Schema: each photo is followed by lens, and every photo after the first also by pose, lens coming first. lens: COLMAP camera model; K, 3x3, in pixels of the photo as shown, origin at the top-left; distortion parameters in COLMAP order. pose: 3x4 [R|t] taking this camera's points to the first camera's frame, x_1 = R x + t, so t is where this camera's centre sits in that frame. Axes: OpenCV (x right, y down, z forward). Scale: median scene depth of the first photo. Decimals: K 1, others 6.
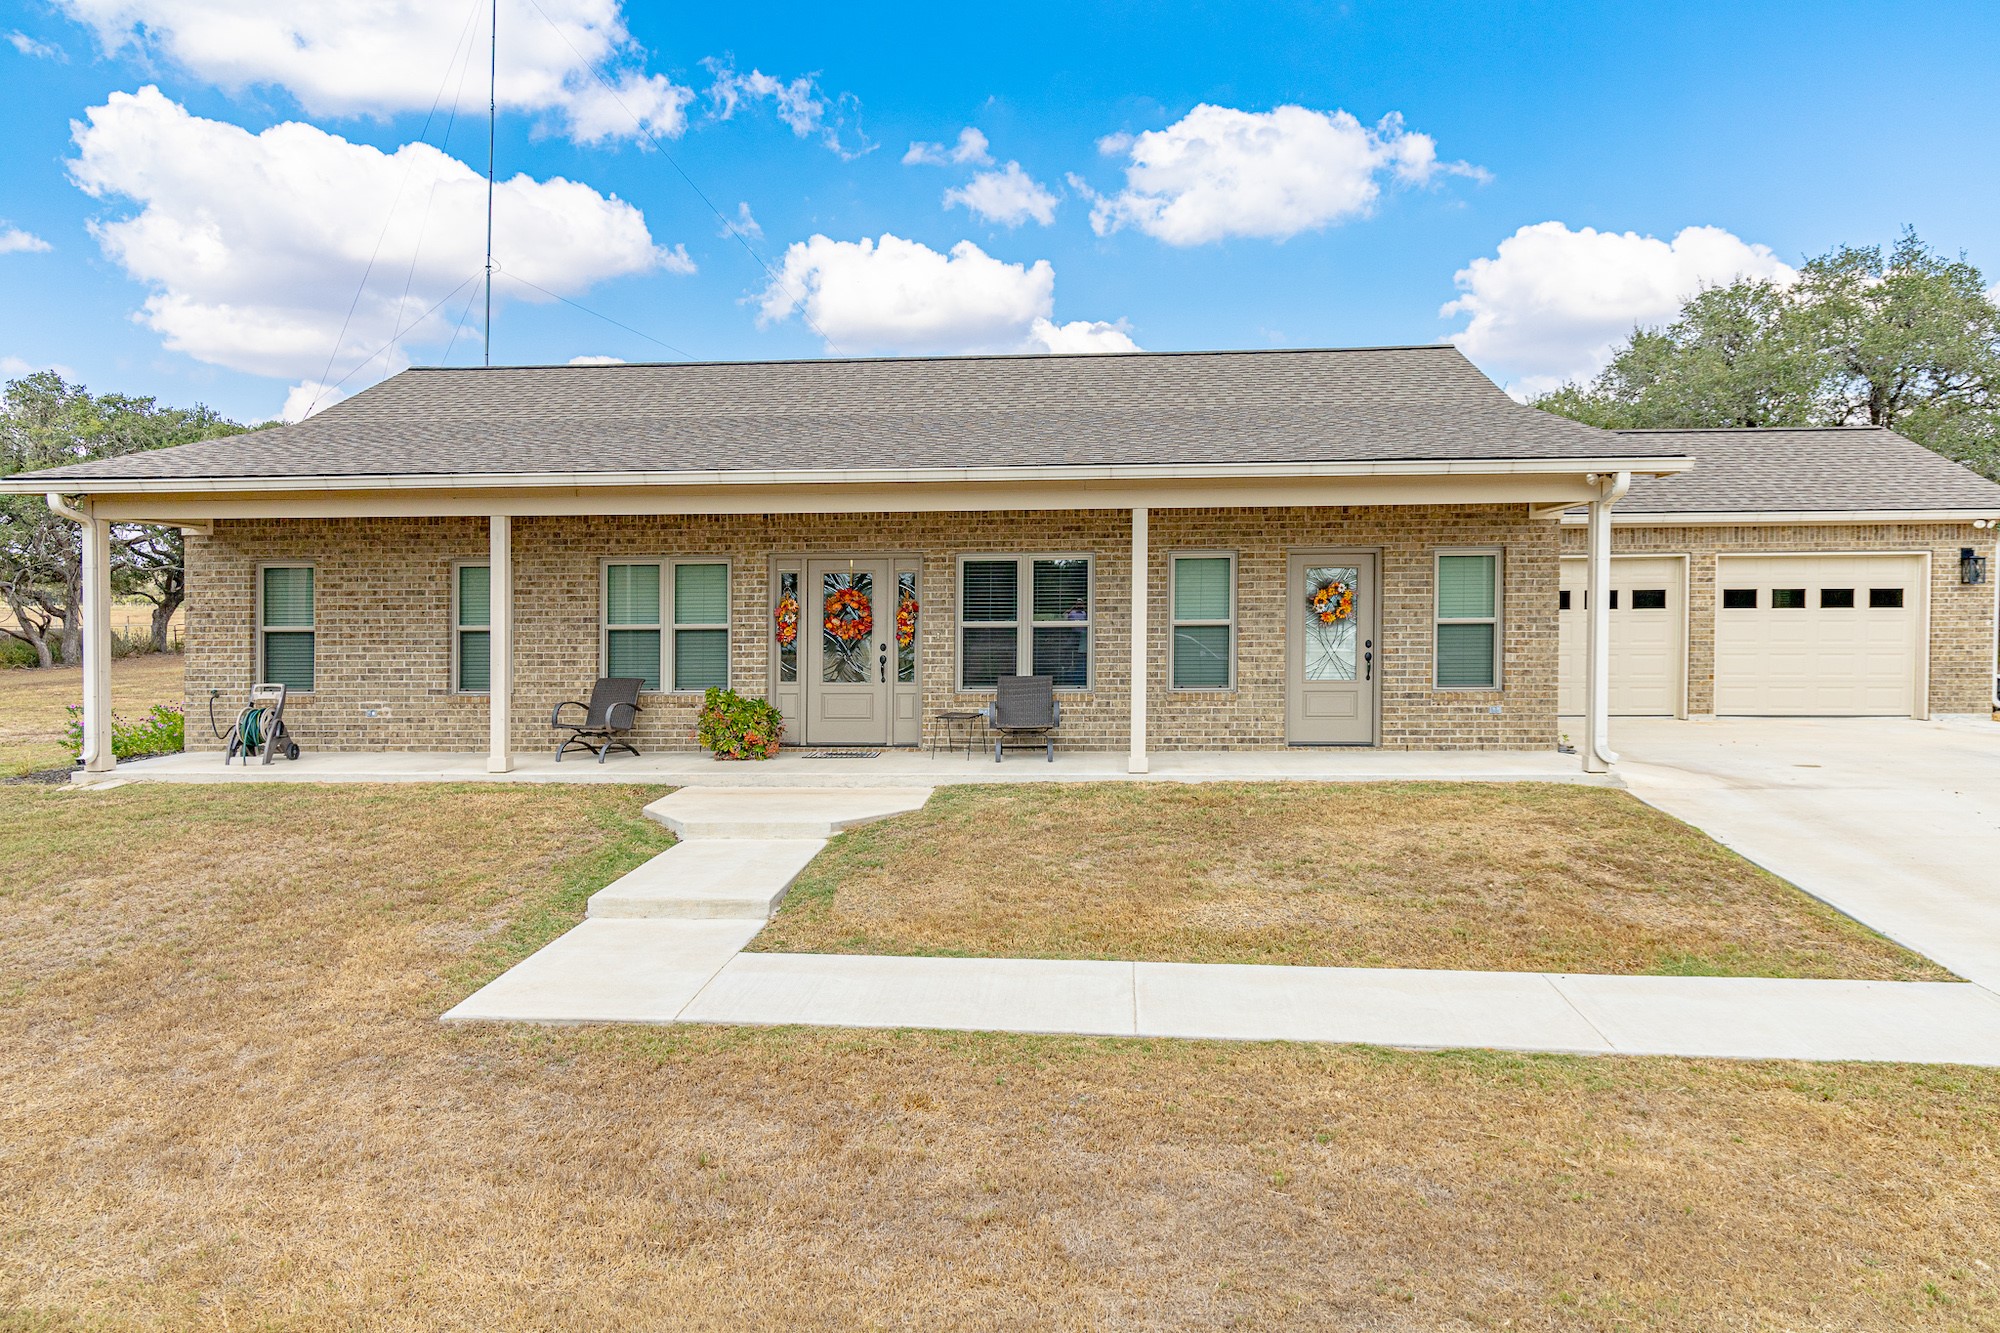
lens RADIAL K [[1335.5, 0, 1007.2], [0, 1335.5, 665.4], [0, 0, 1]] dist [0.017252, 0.002314]
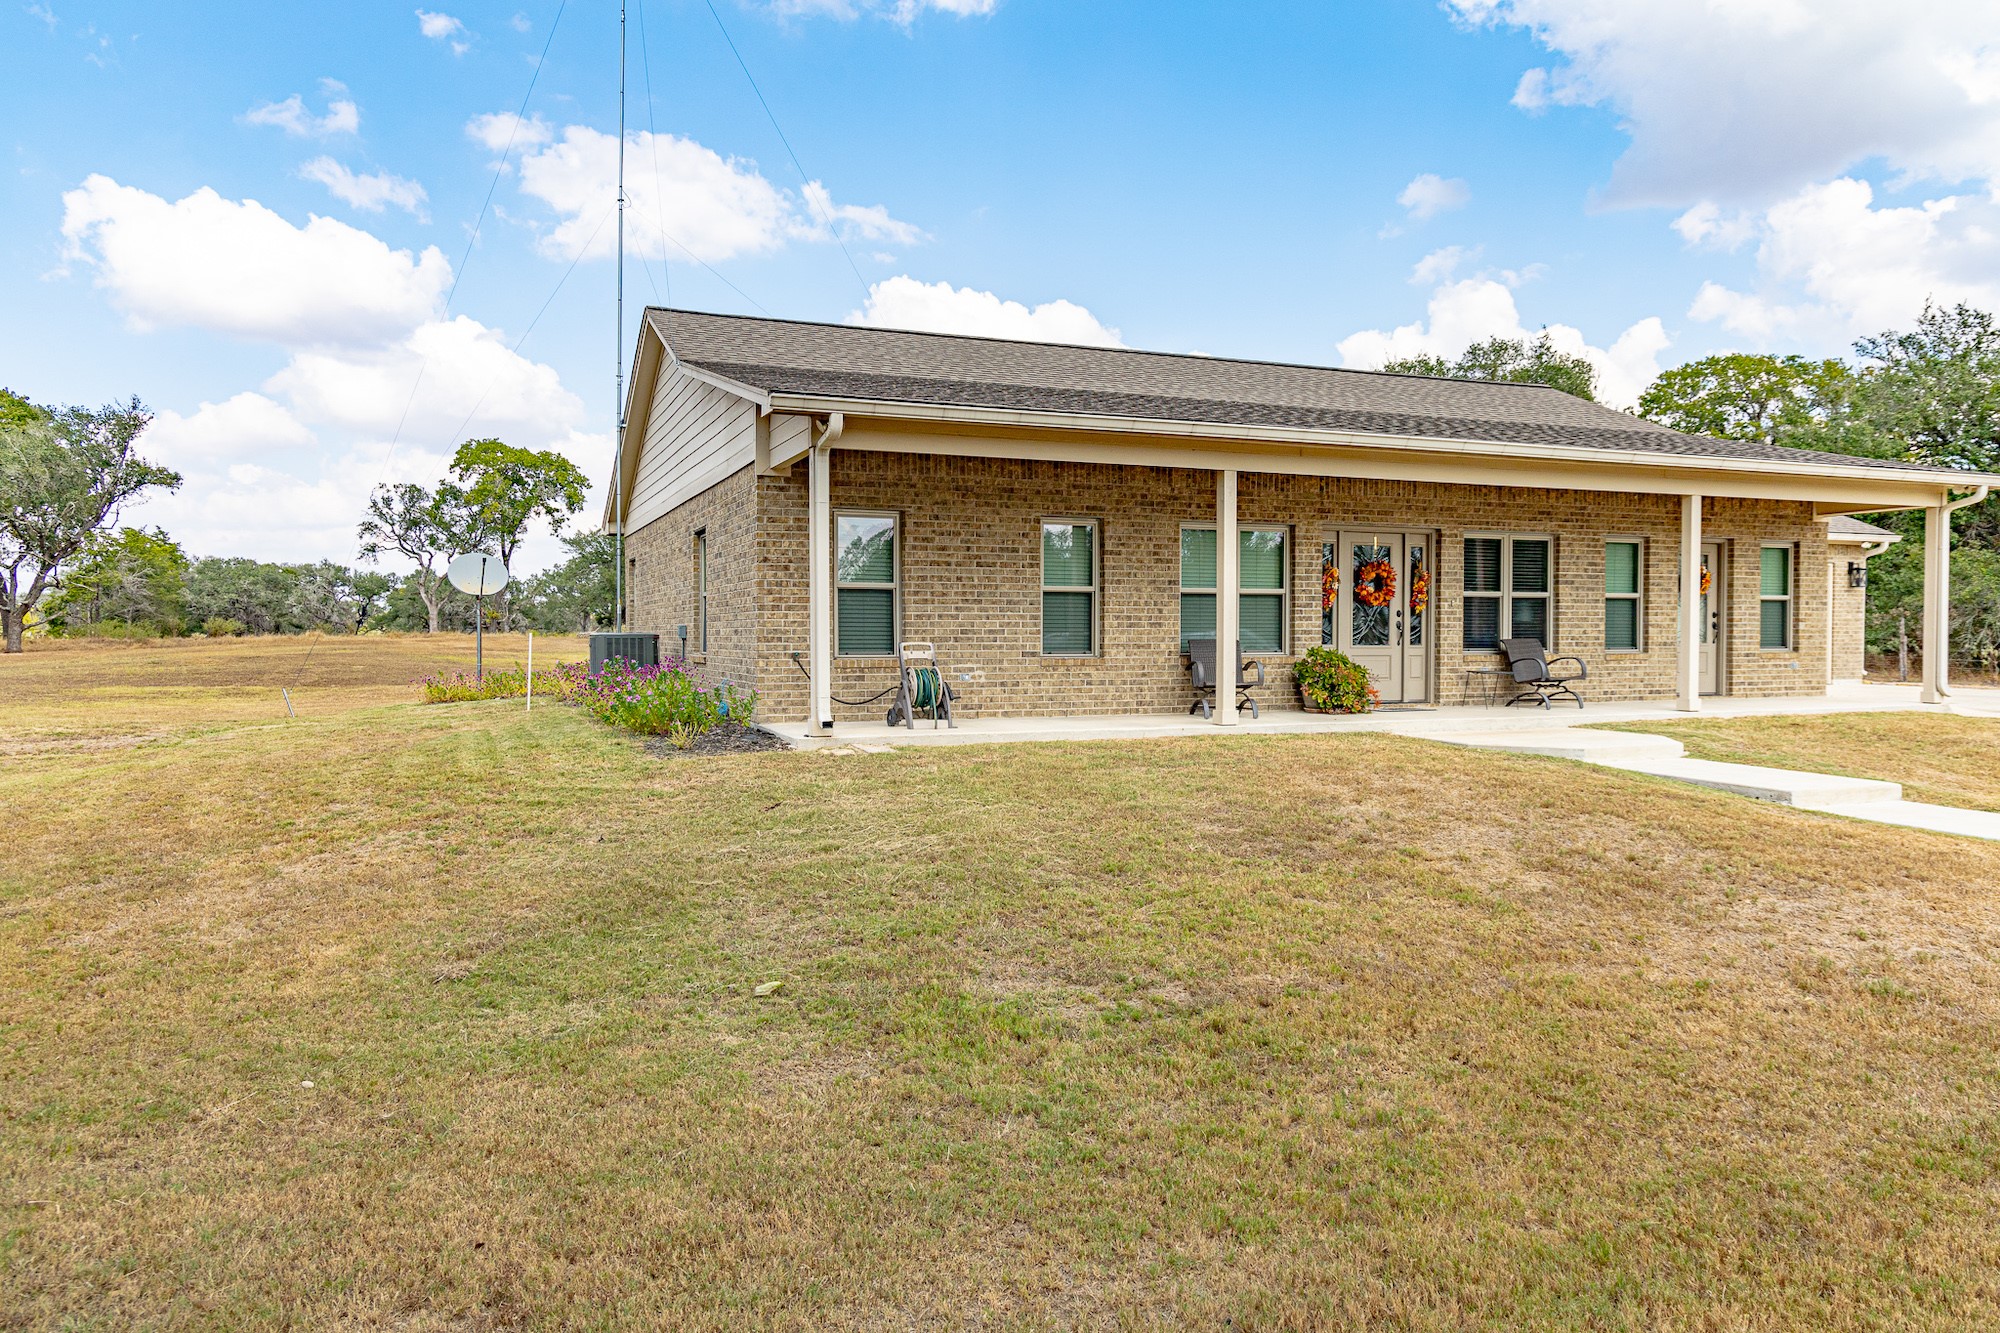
lens RADIAL K [[1335.5, 0, 1011.5], [0, 1335.5, 671.7], [0, 0, 1]] dist [0.017252, 0.002314]
pose [[0.894999, -0.007873, 0.445998, -0.867727], [-0.006312, 0.999521, 0.030311, 0.003363], [-0.446023, -0.029943, 0.894521, 0.151088]]
